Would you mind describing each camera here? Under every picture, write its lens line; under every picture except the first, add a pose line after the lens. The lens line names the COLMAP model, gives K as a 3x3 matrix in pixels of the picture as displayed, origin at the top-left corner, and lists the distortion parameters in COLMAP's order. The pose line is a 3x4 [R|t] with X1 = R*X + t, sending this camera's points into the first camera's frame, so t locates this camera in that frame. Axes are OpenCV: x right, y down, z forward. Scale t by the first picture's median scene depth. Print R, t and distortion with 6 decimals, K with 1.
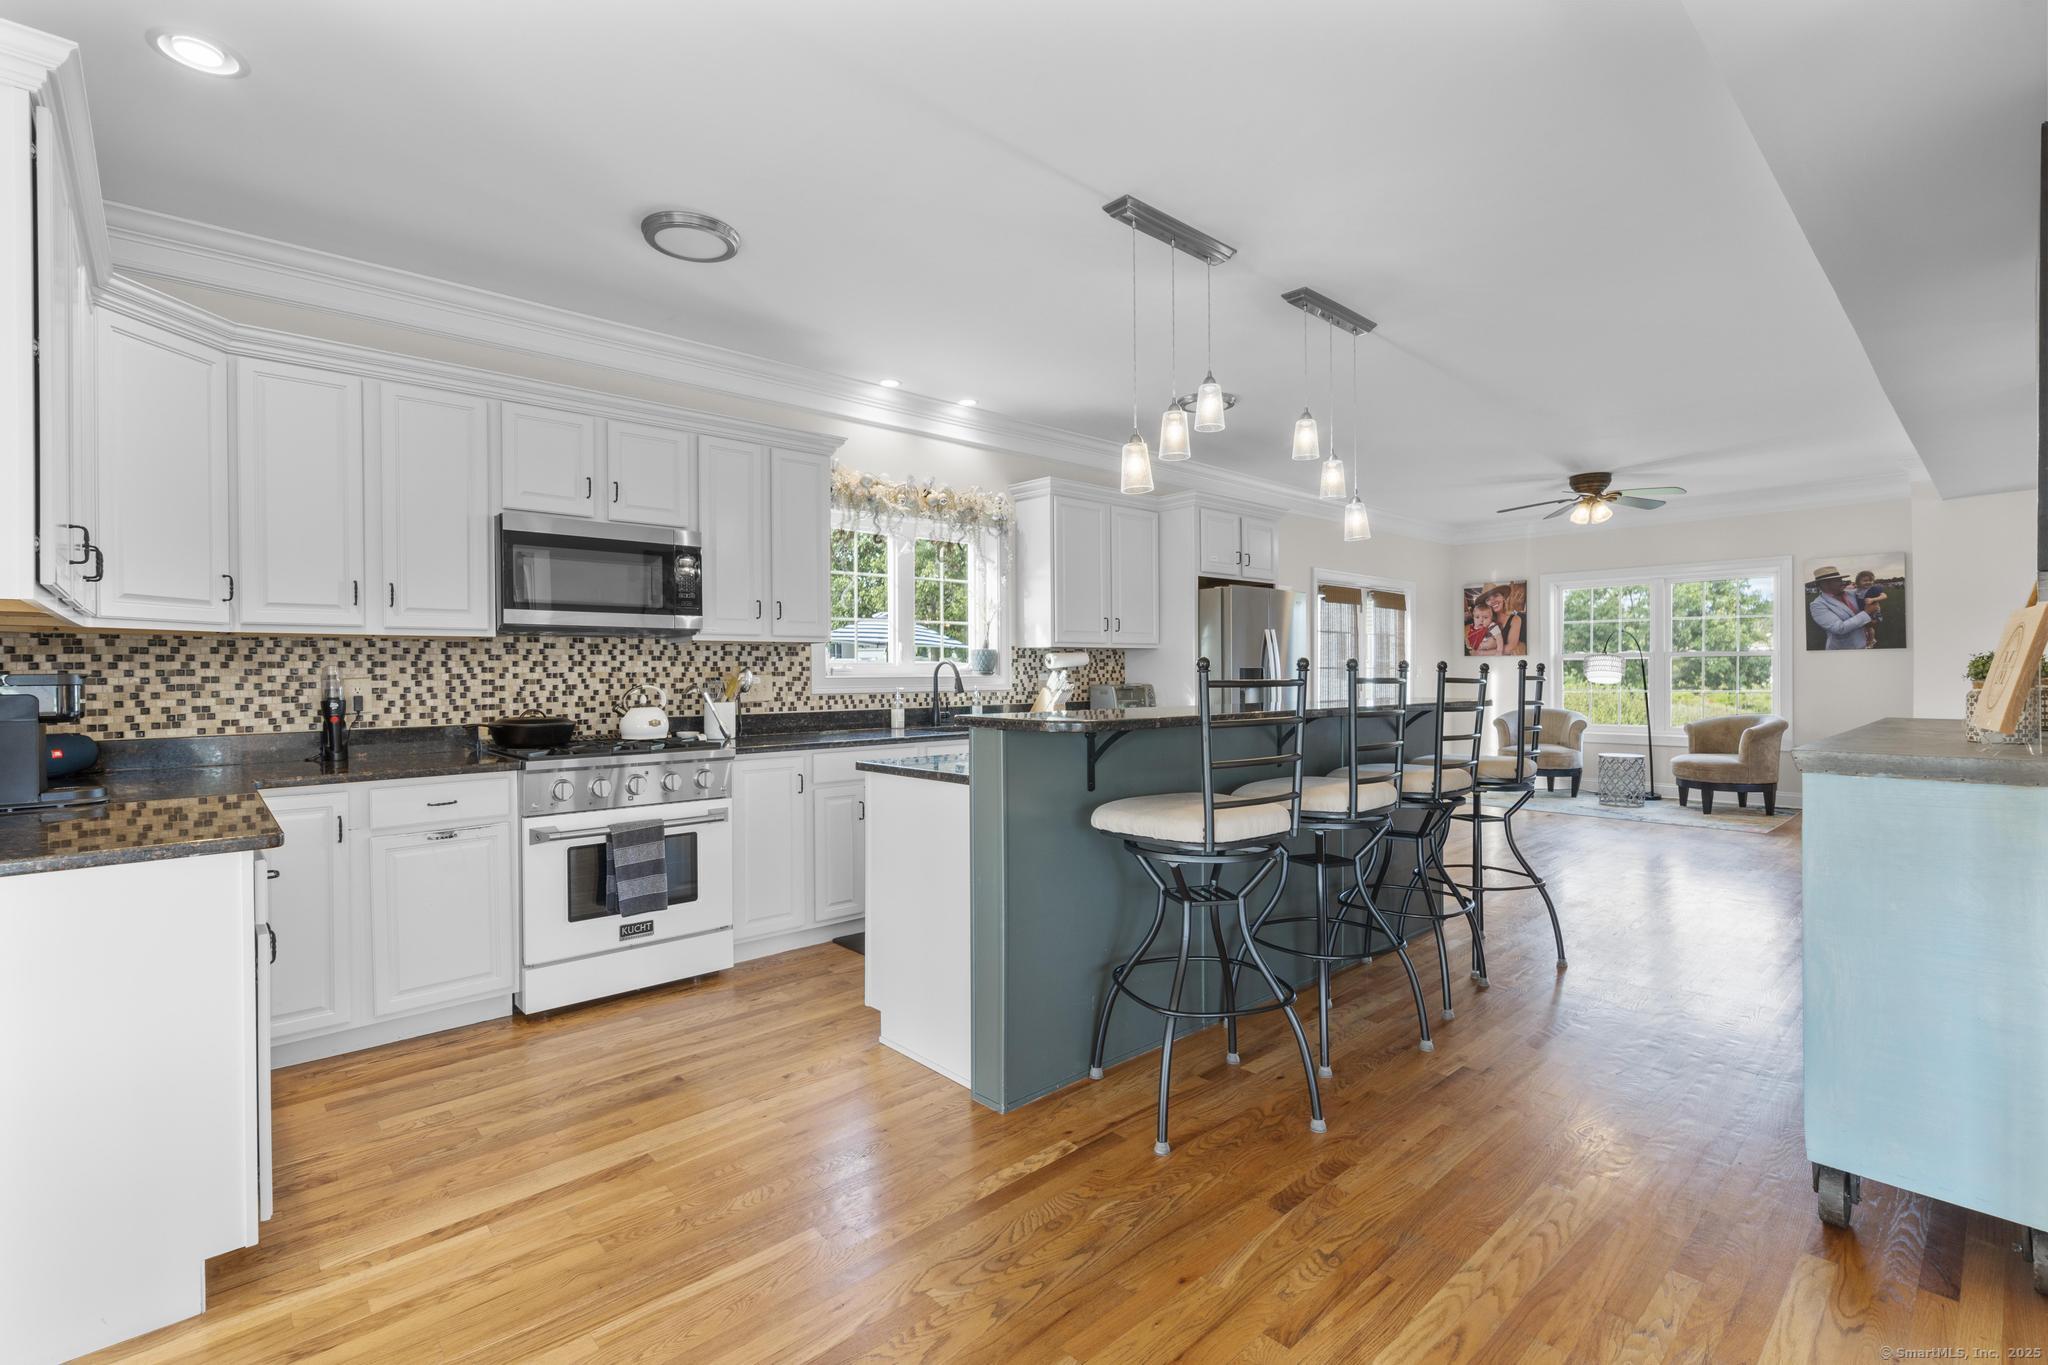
lens RADIAL K [[924.4, 0, 1024.5], [0, 924.4, 678.7], [0, 0, 1]] dist [-0.000416, 0.000467]
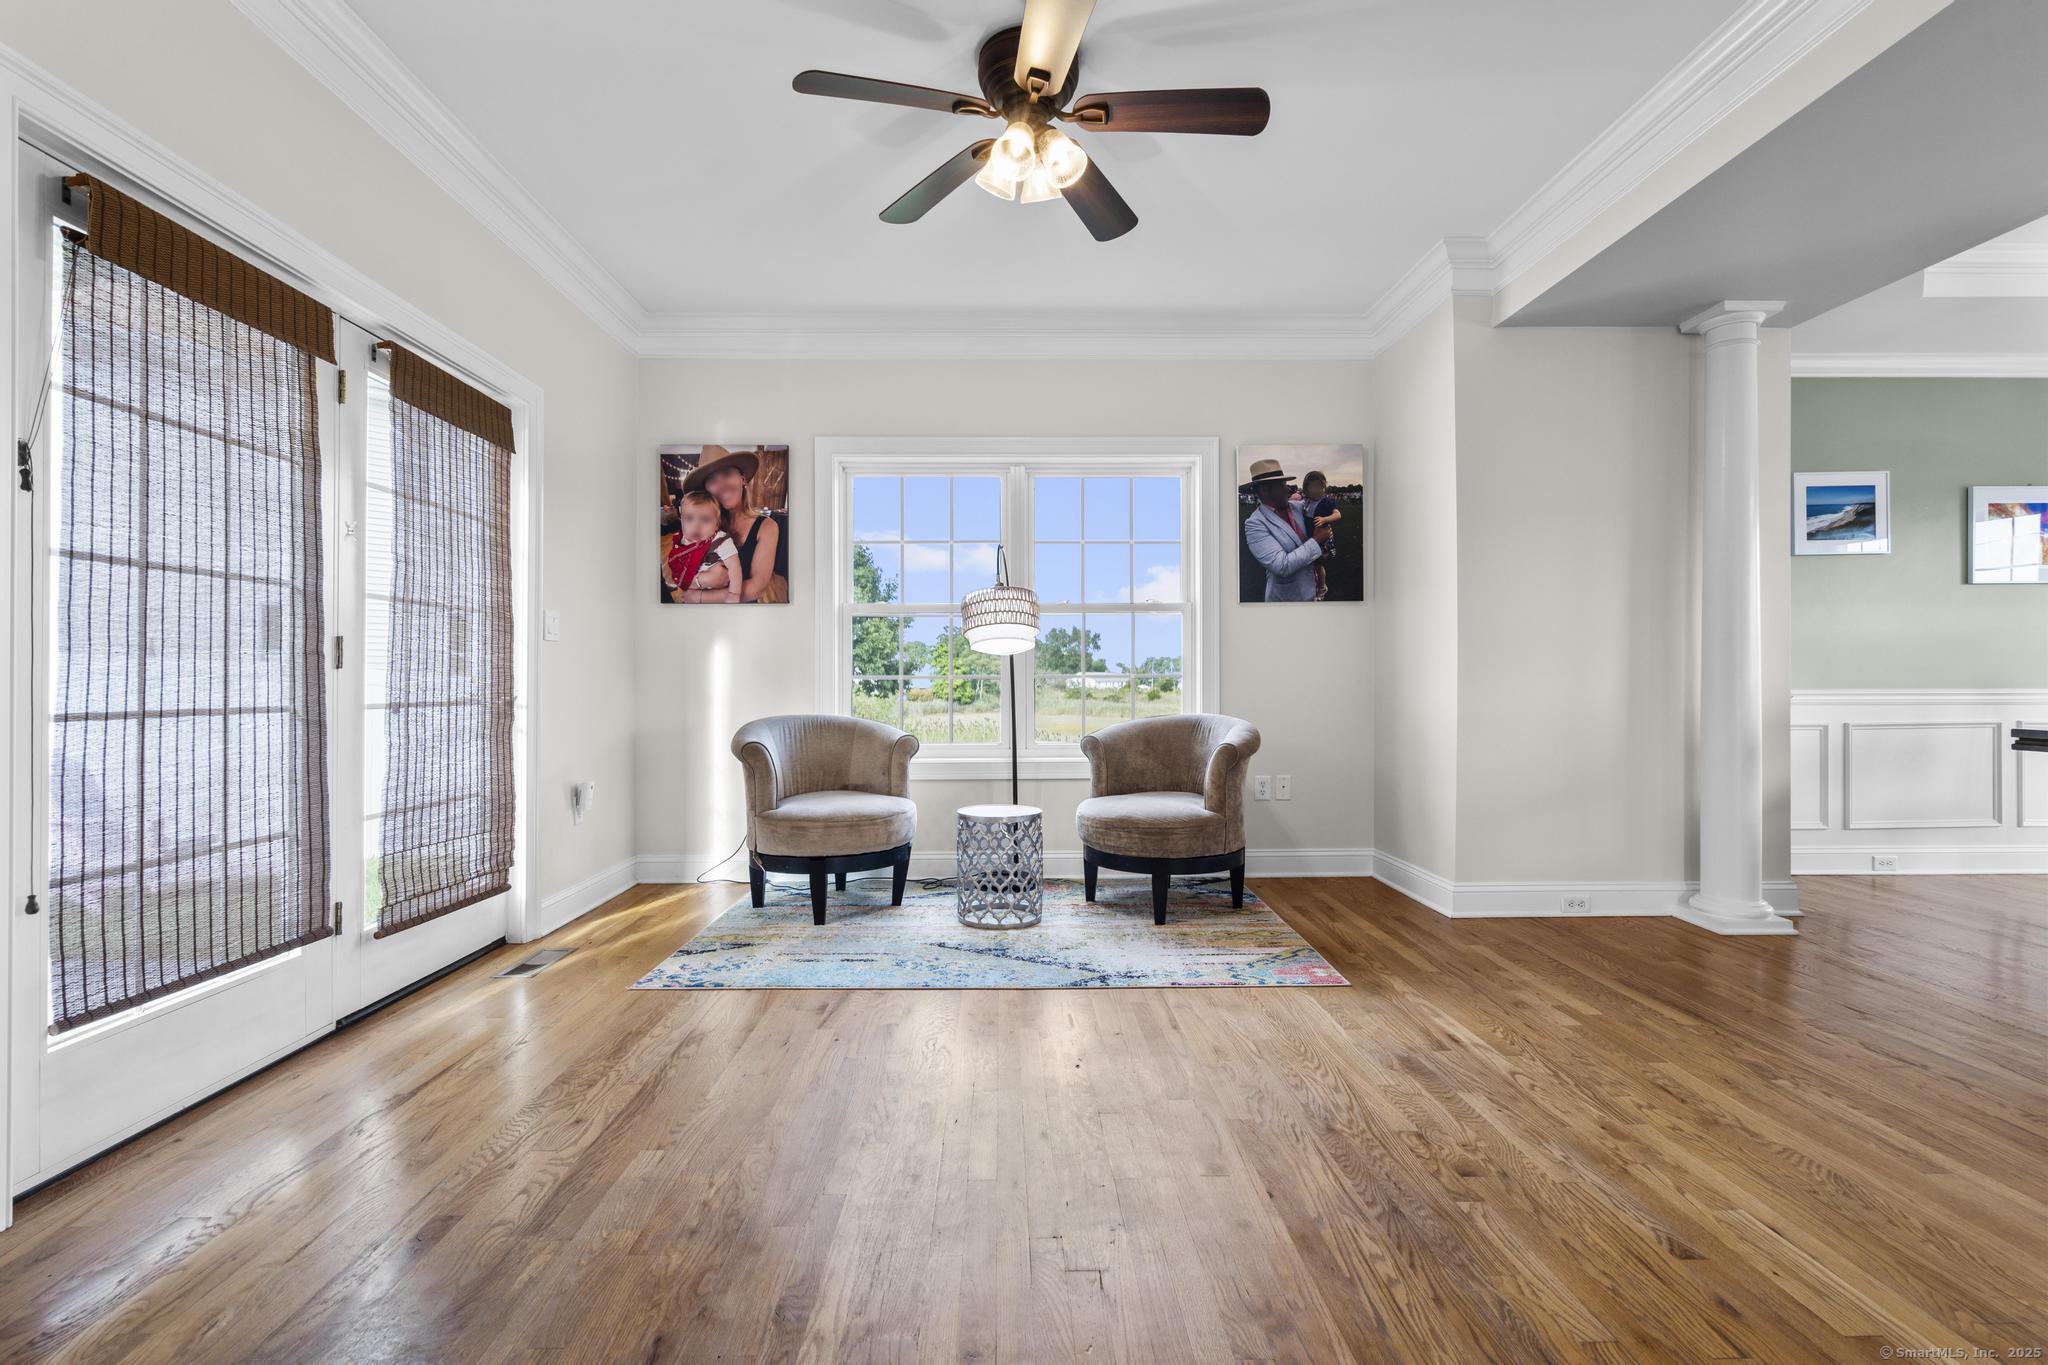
lens RADIAL K [[934.9, 0, 1016.8], [0, 934.9, 675.7], [0, 0, 1]] dist [0.002039, 0.000550]
pose [[0.667718, 0.008635, 0.744364, 0.505965], [0.003657, 0.999883, -0.014879, 0.037495], [-0.744405, 0.012657, 0.667608, 1.134883]]
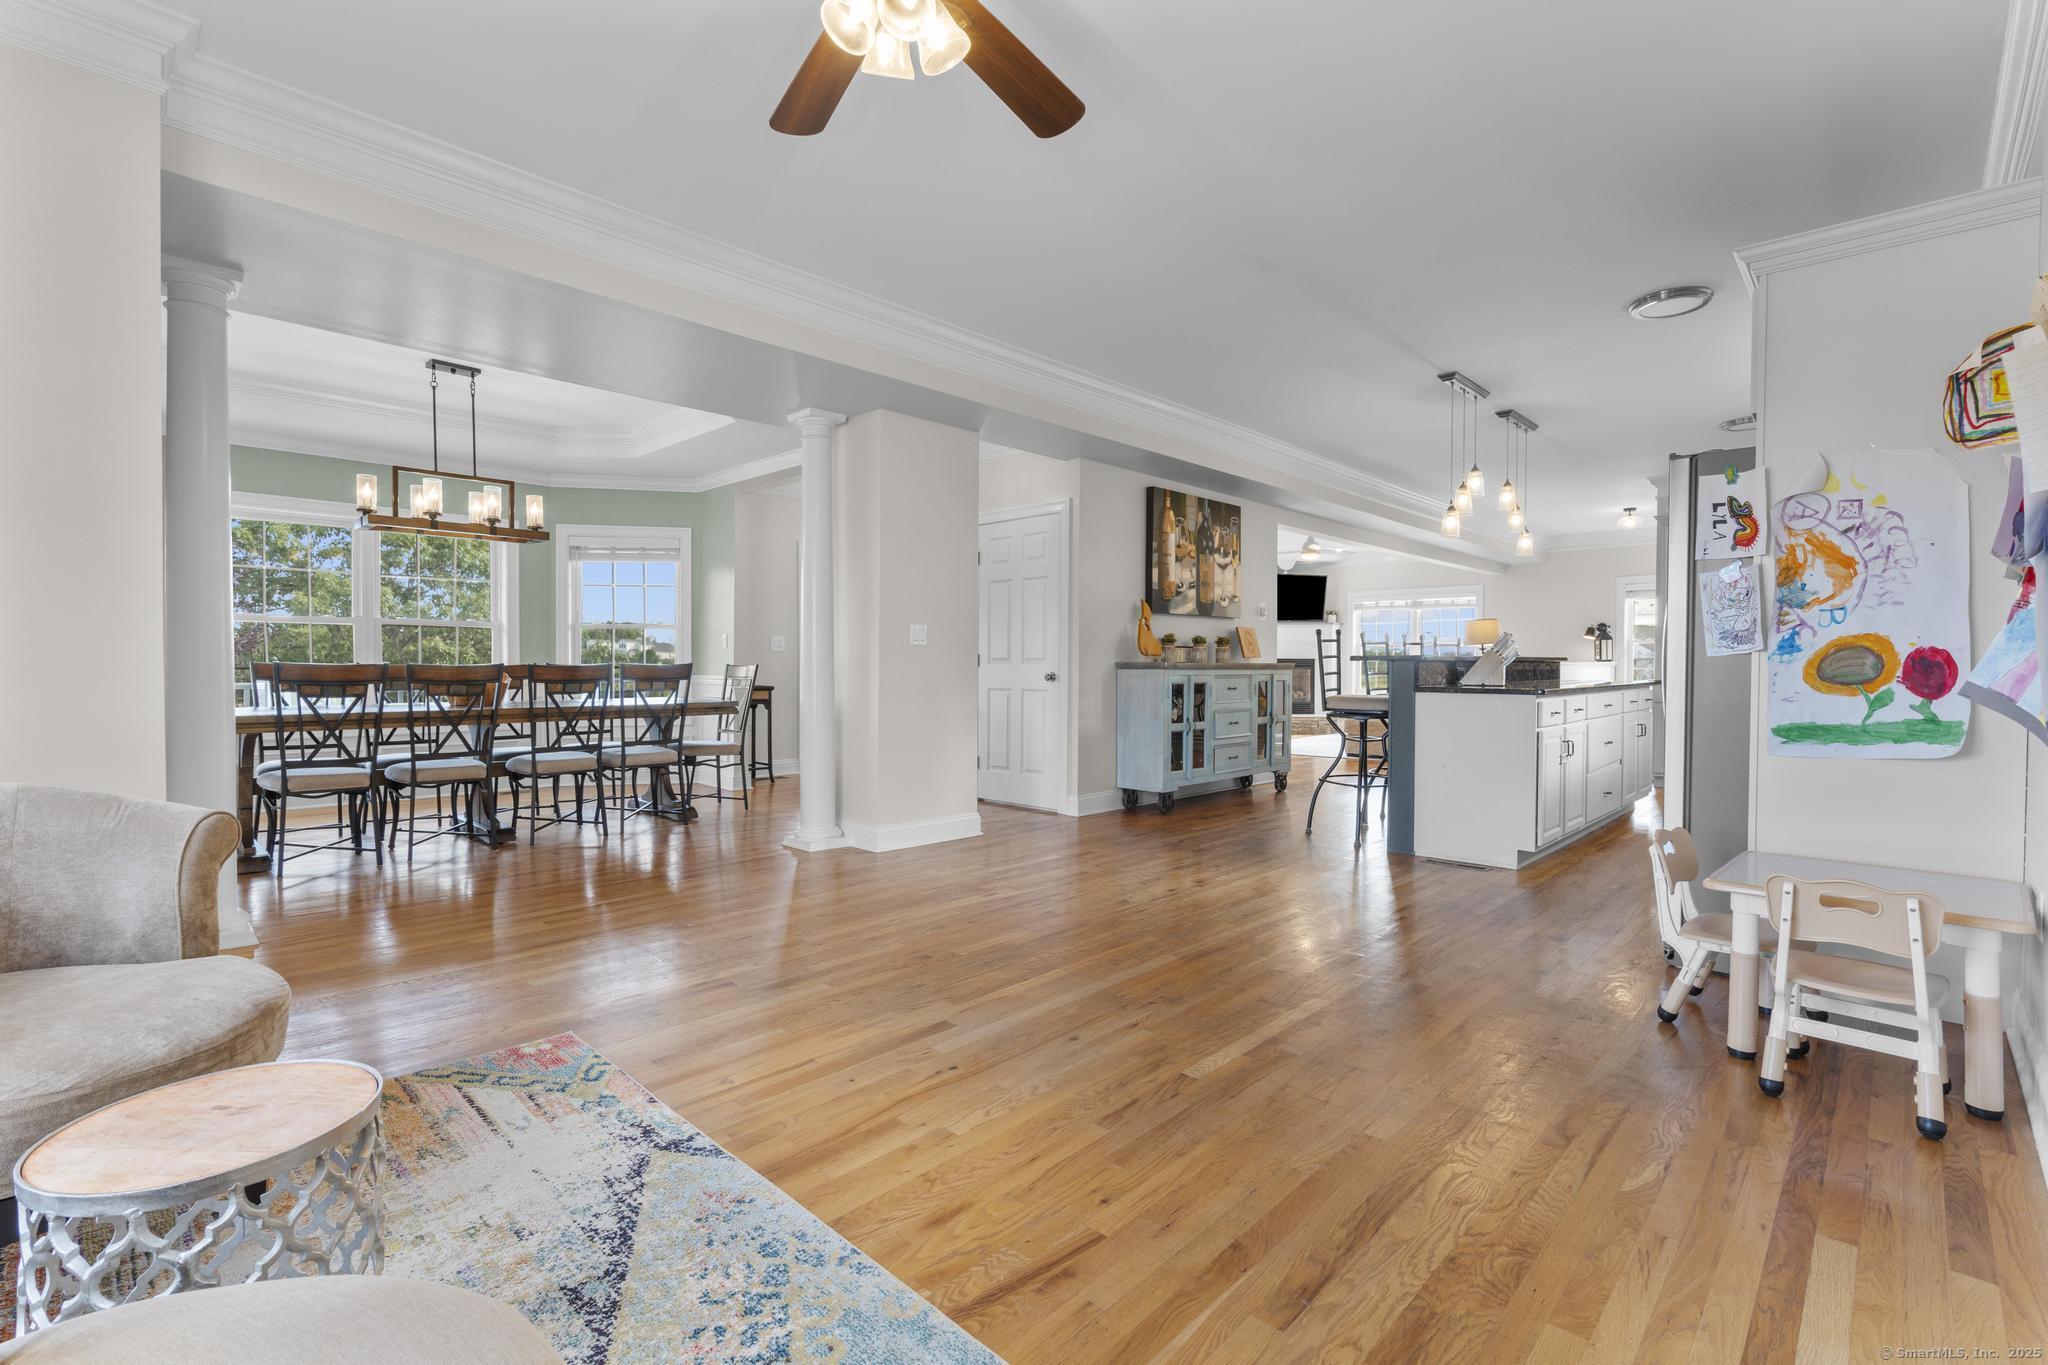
lens RADIAL K [[919.6, 0, 1030.6], [0, 919.6, 684.6], [0, 0, 1]] dist [-0.010226, 0.000295]
pose [[-0.997882, 0.005807, -0.064795, 0.875034], [0.003852, 0.999535, 0.030249, 0.019313], [0.064941, 0.029935, -0.997440, 1.901363]]
